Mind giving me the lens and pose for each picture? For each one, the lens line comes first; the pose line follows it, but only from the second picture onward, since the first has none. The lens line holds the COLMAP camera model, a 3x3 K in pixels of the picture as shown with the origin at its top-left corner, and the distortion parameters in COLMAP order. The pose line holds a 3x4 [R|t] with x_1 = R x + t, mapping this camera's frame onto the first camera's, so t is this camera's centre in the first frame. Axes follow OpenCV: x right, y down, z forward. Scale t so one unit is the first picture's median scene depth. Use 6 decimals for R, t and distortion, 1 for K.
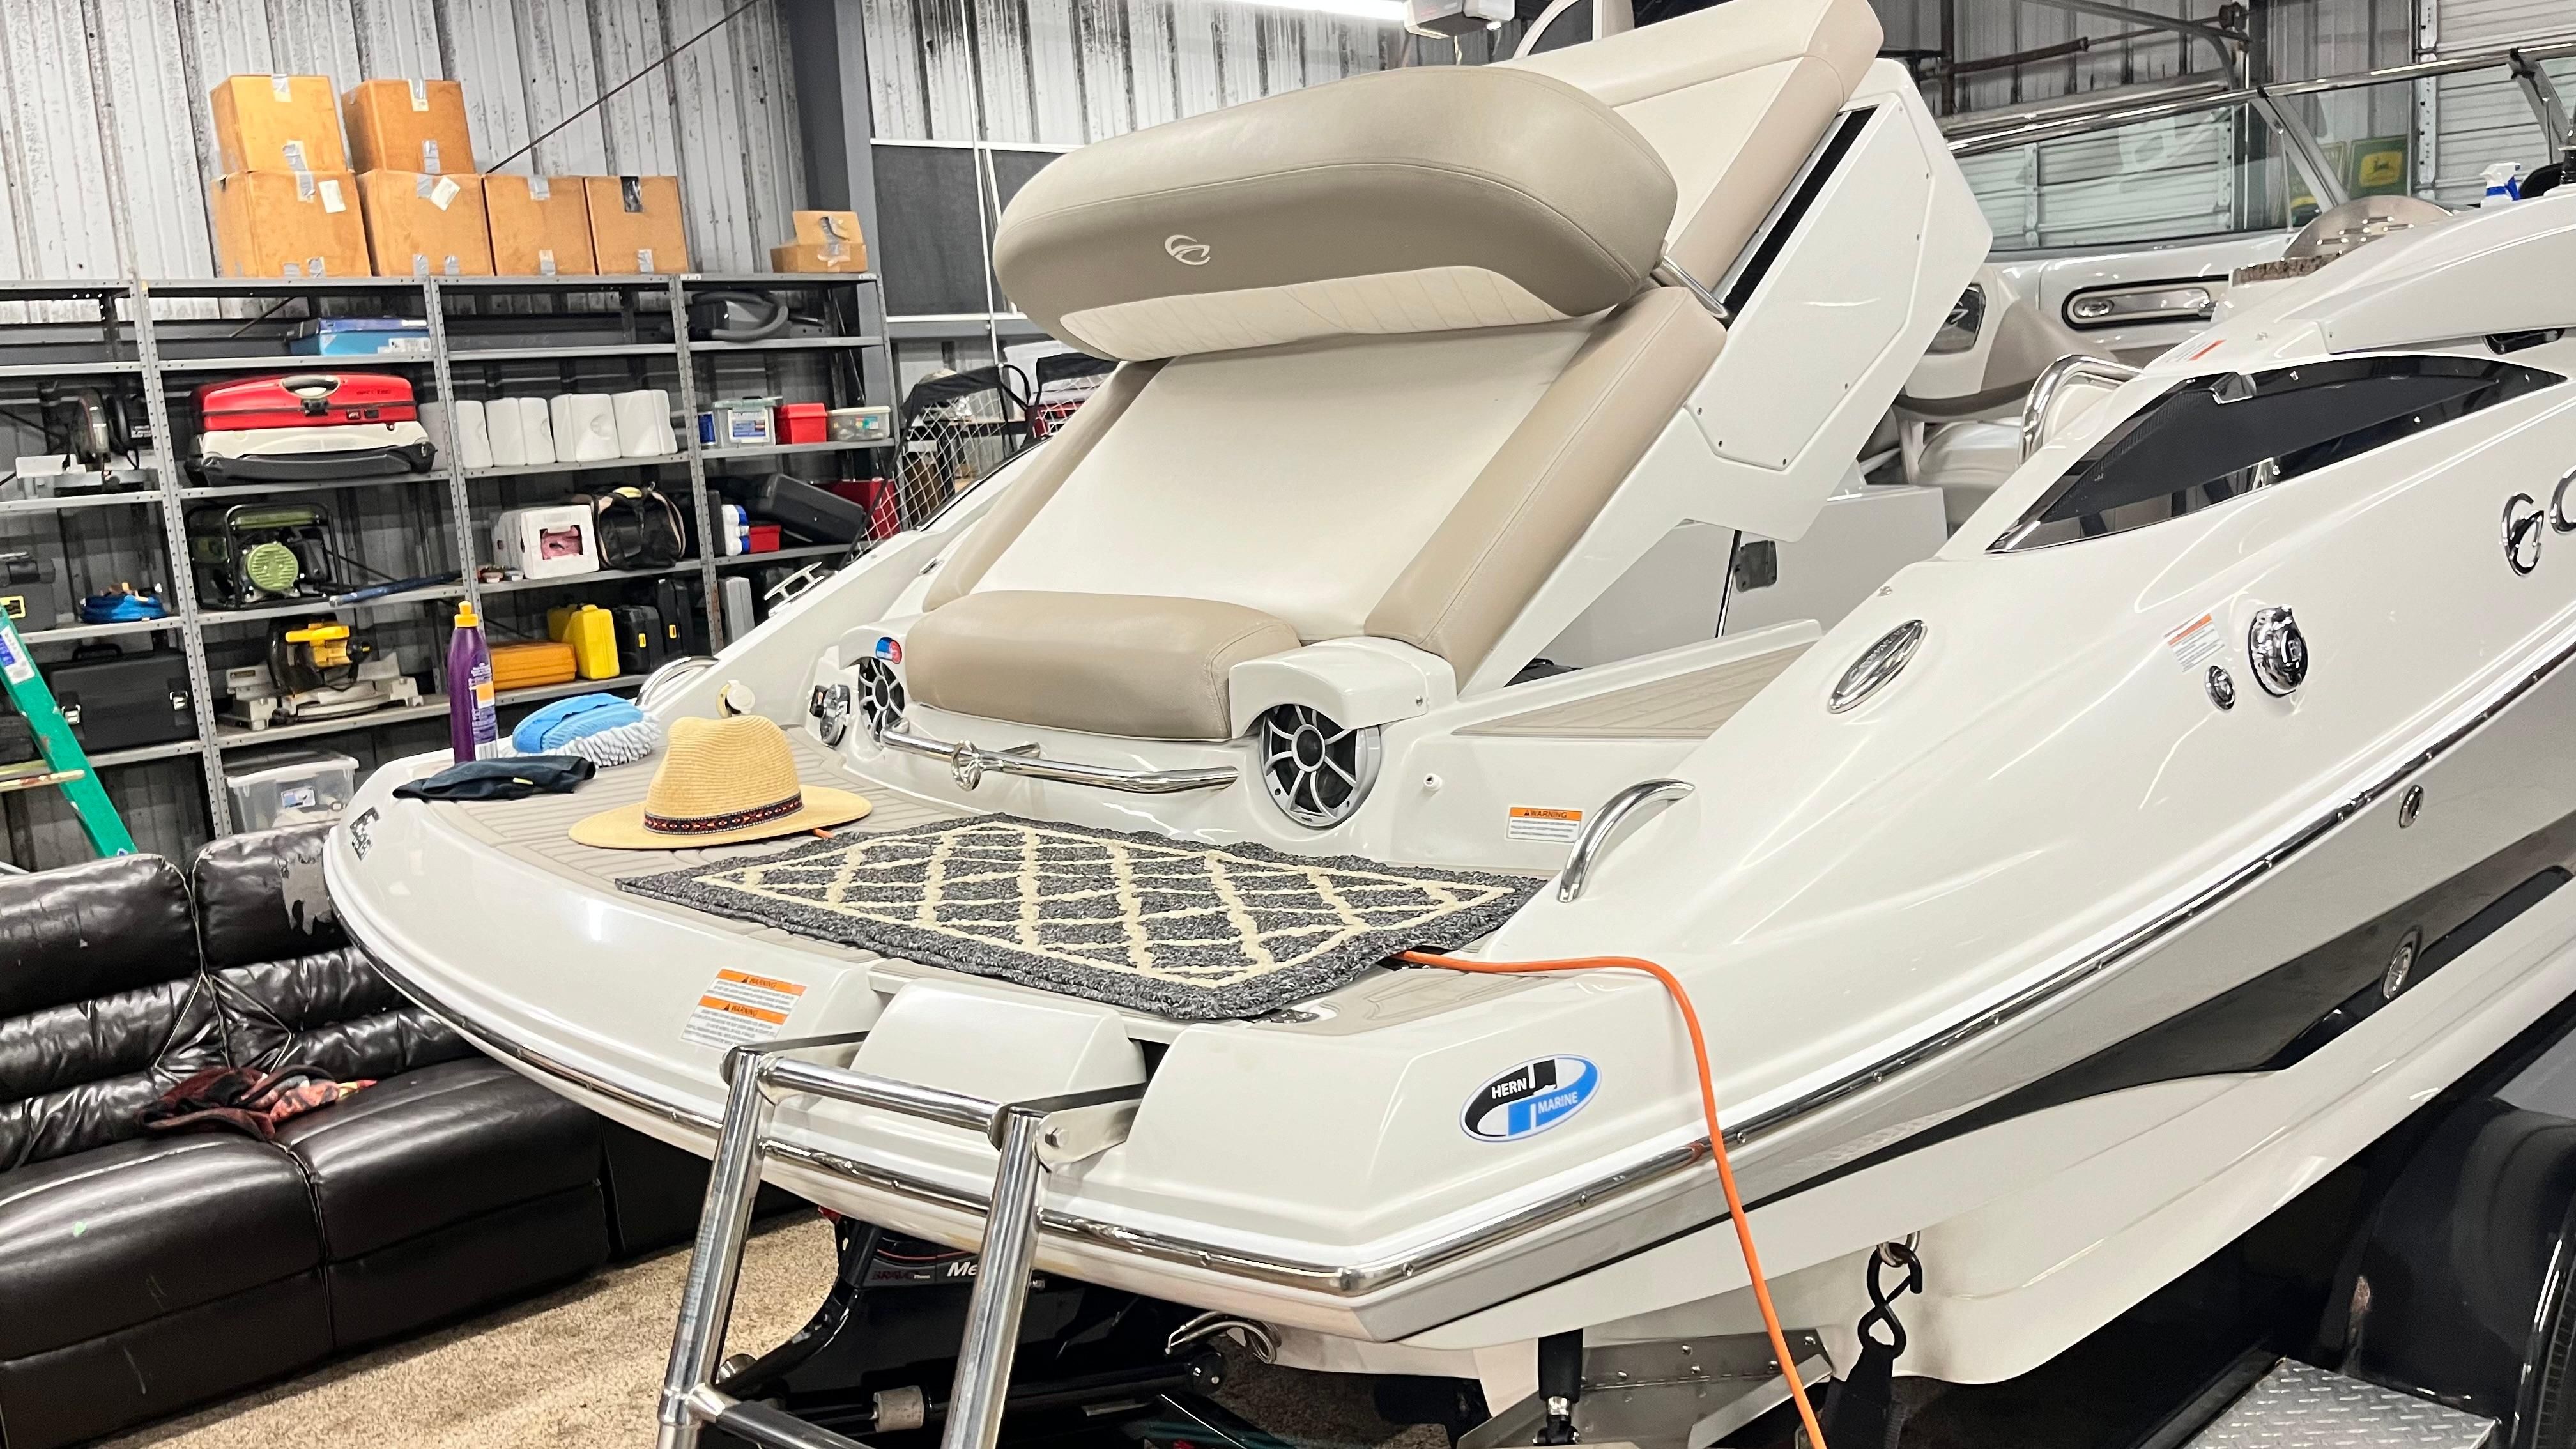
lens RADIAL K [[1956.5, 0, 1251.0], [0, 1956.5, 689.9], [0, 0, 1]] dist [0.015994, -0.009192]
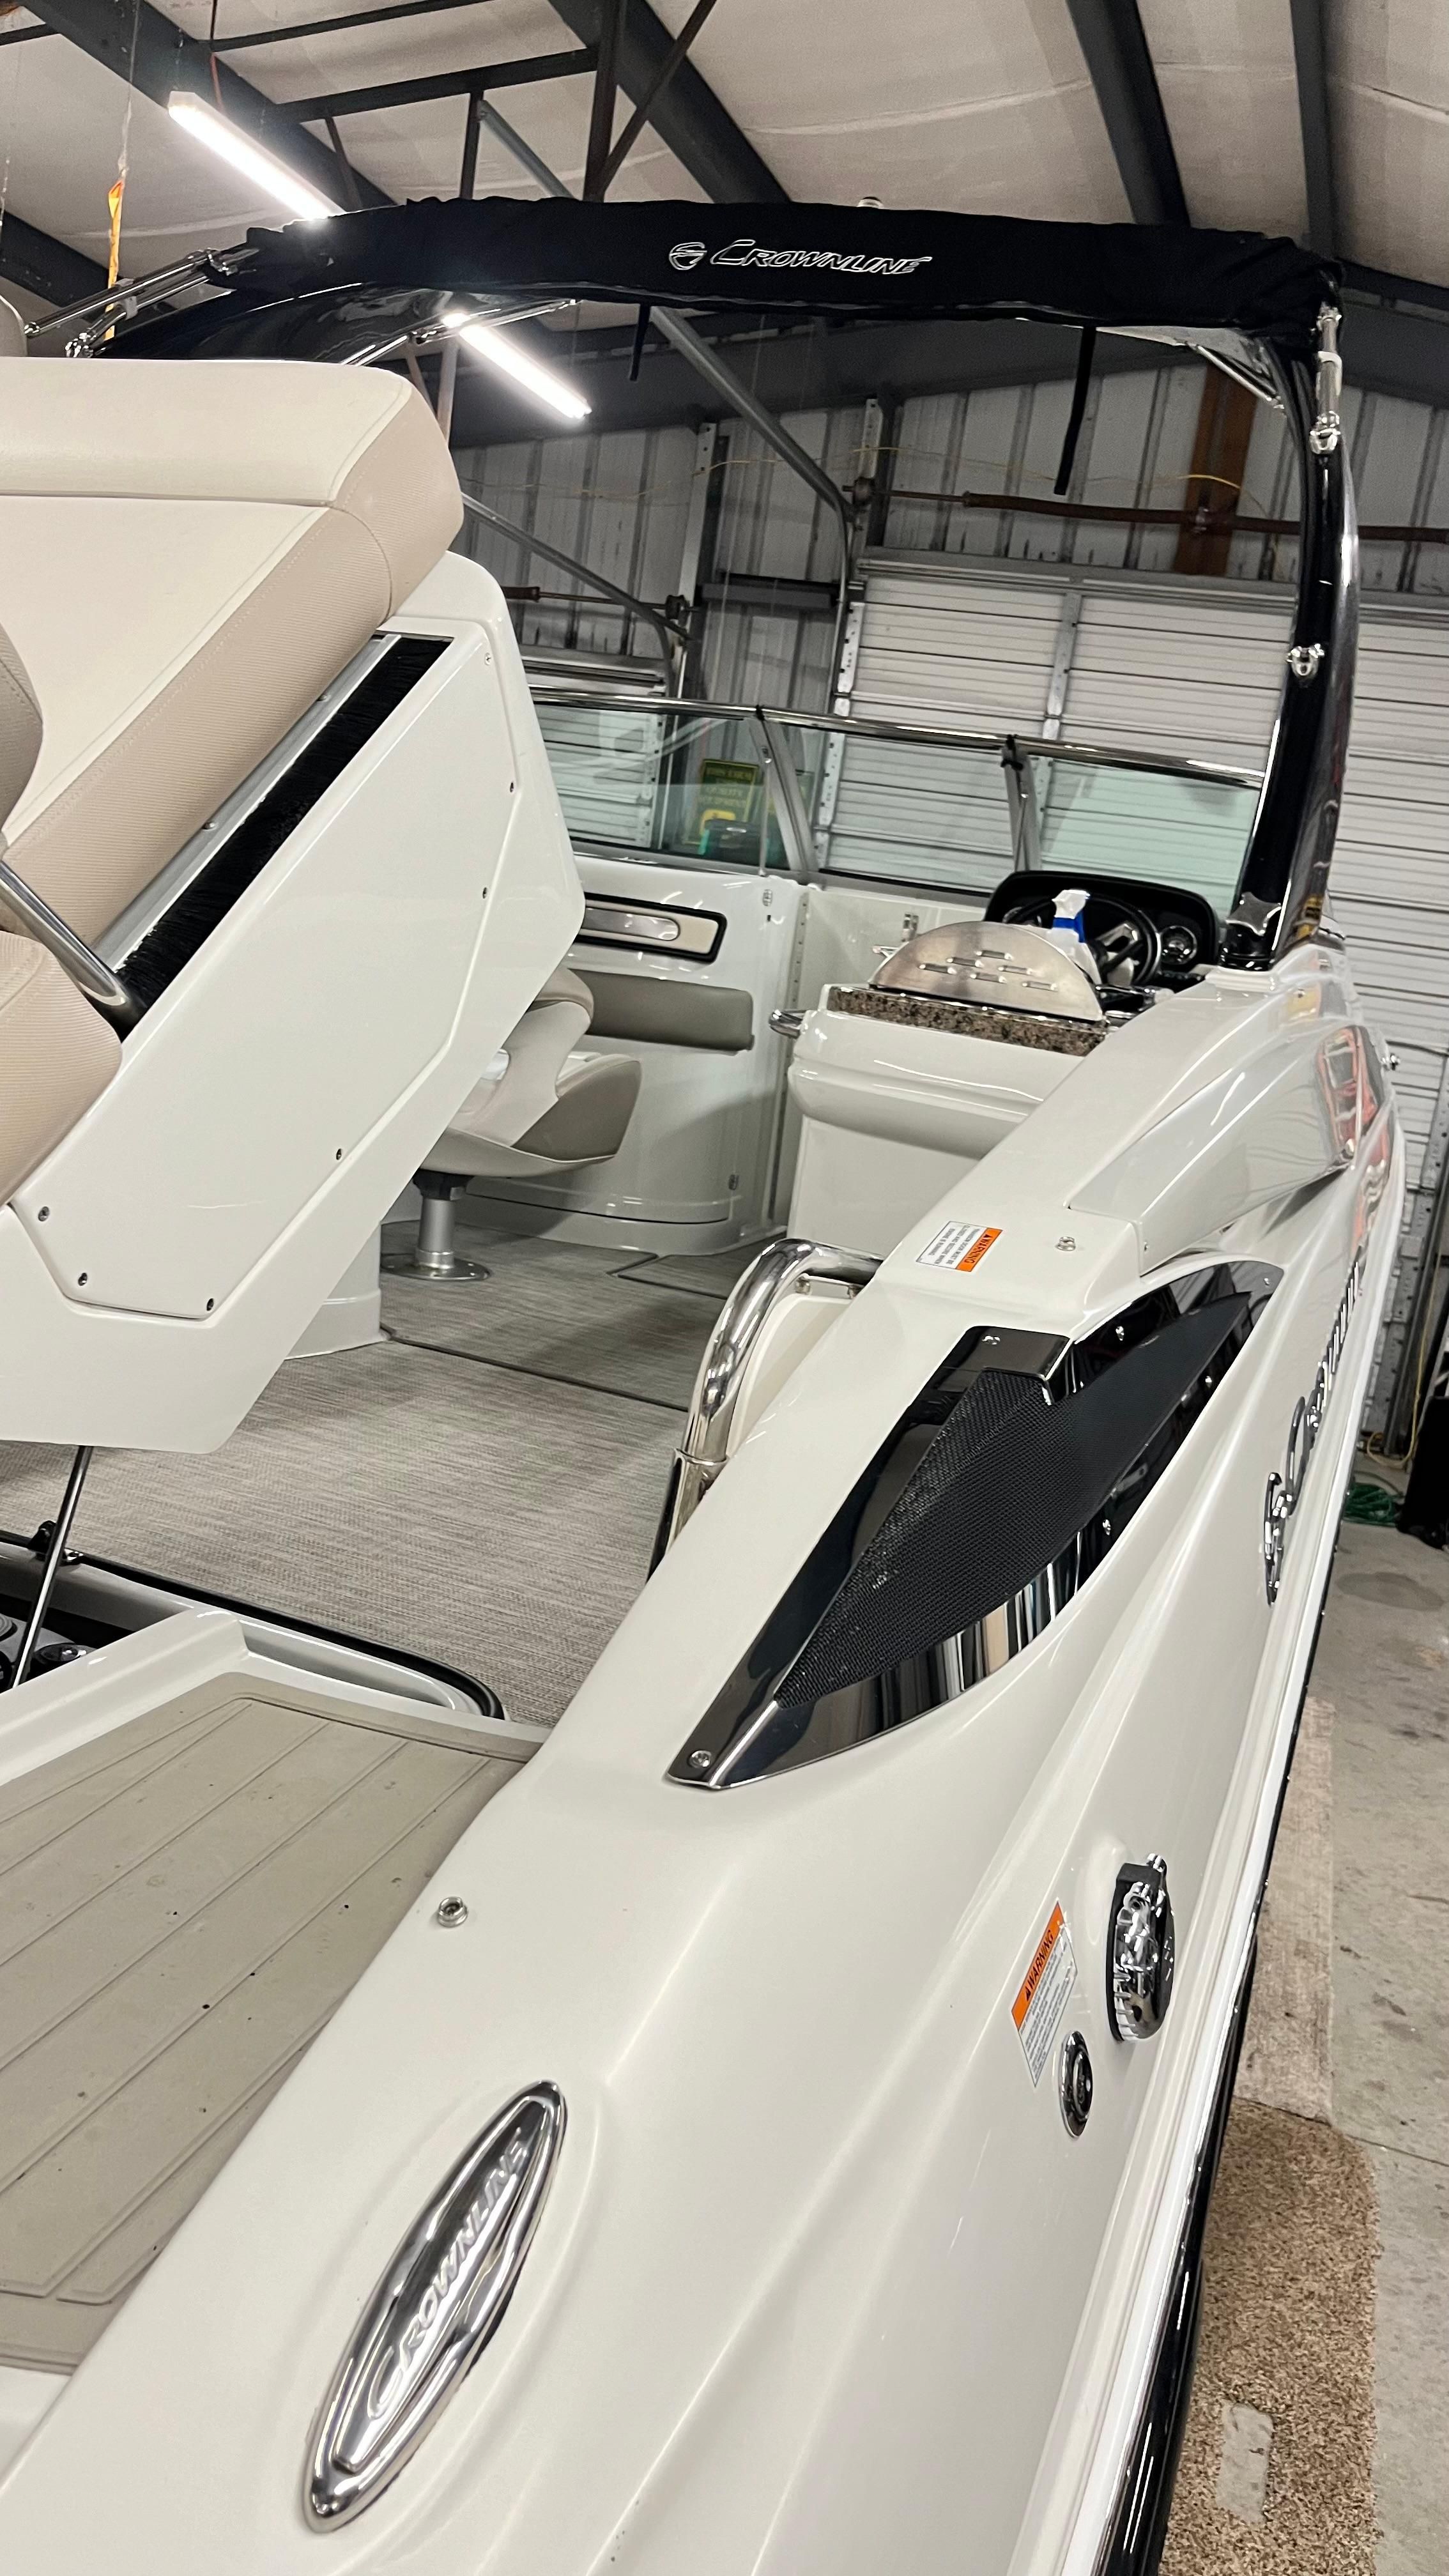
lens RADIAL K [[1956.5, 0, 733.1], [0, 1956.5, 1278.8], [0, 0, 1]] dist [0.015994, -0.009192]
pose [[0.839221, 0.089187, 0.536427, 0.061614], [-0.121914, 0.992206, 0.025765, -0.081420], [-0.529948, -0.087020, 0.843553, 0.270465]]
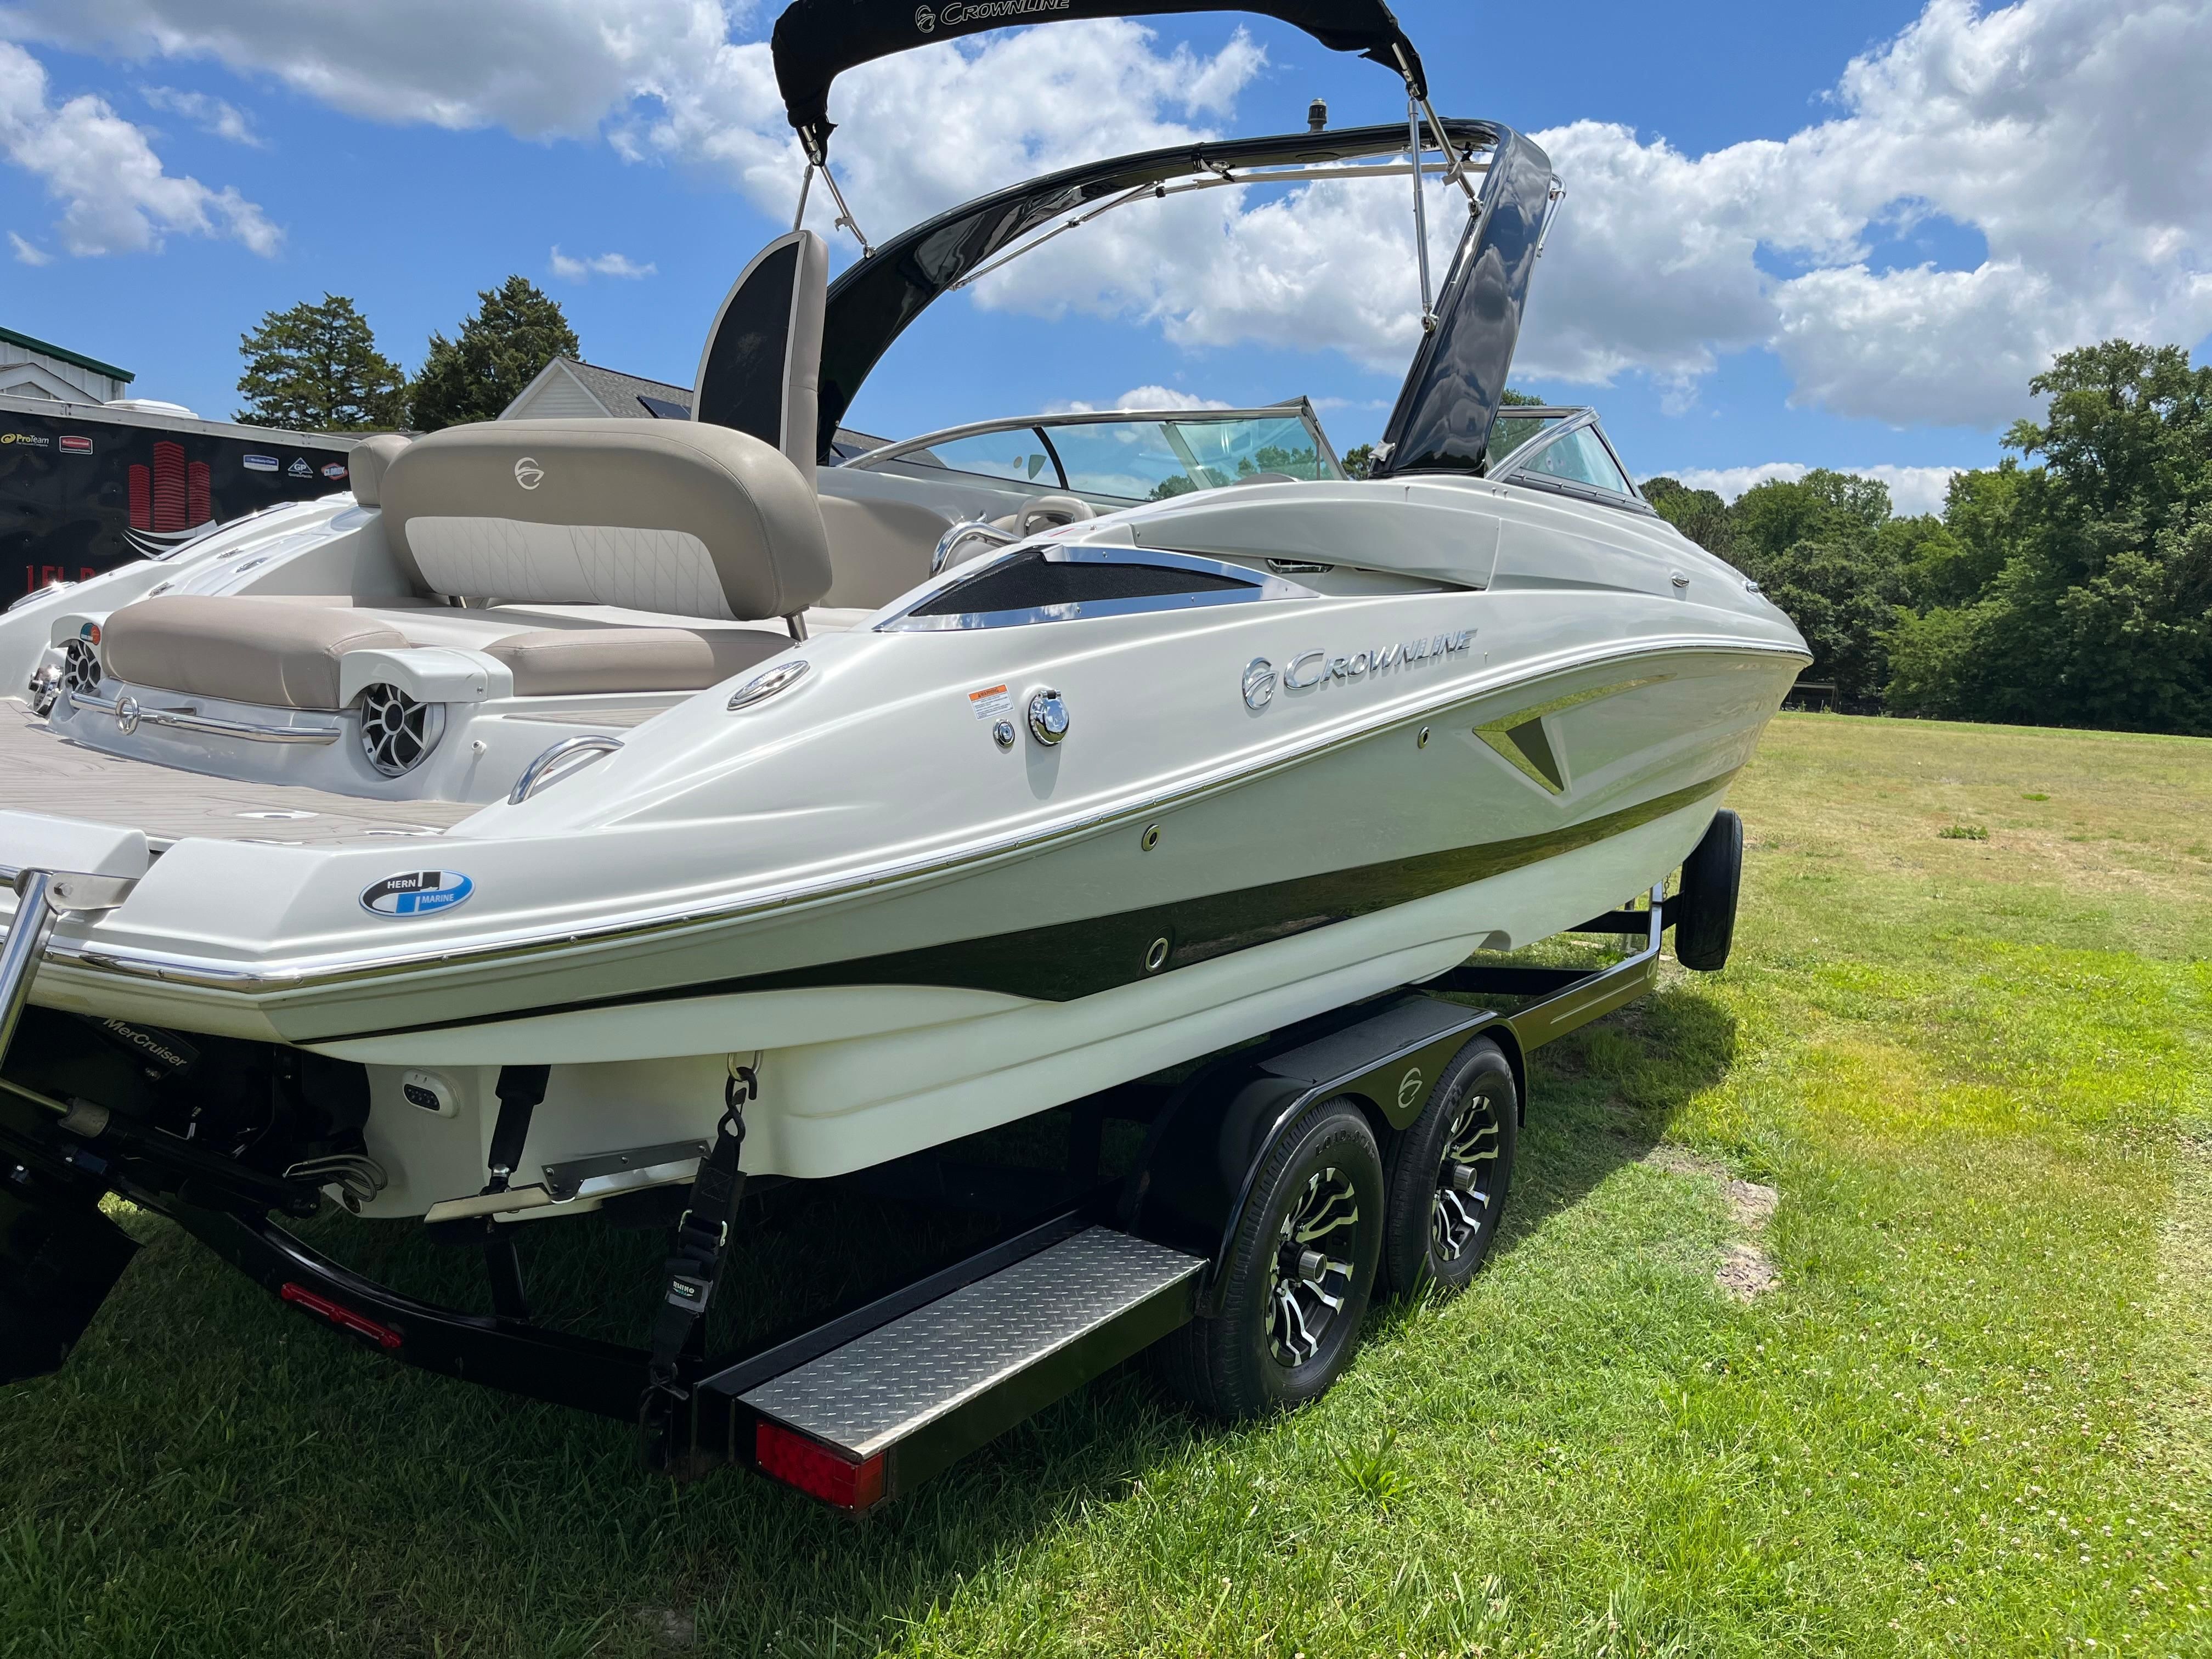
lens RADIAL K [[1686.4, 0, 1116.1], [0, 1686.4, 835.8], [0, 0, 1]] dist [0.049201, -0.066548]
pose [[0.953593, 0.098353, 0.284581, 0.082537], [-0.095596, 0.995140, -0.023598, 0.041710], [-0.285519, -0.004702, 0.958362, -0.127527]]
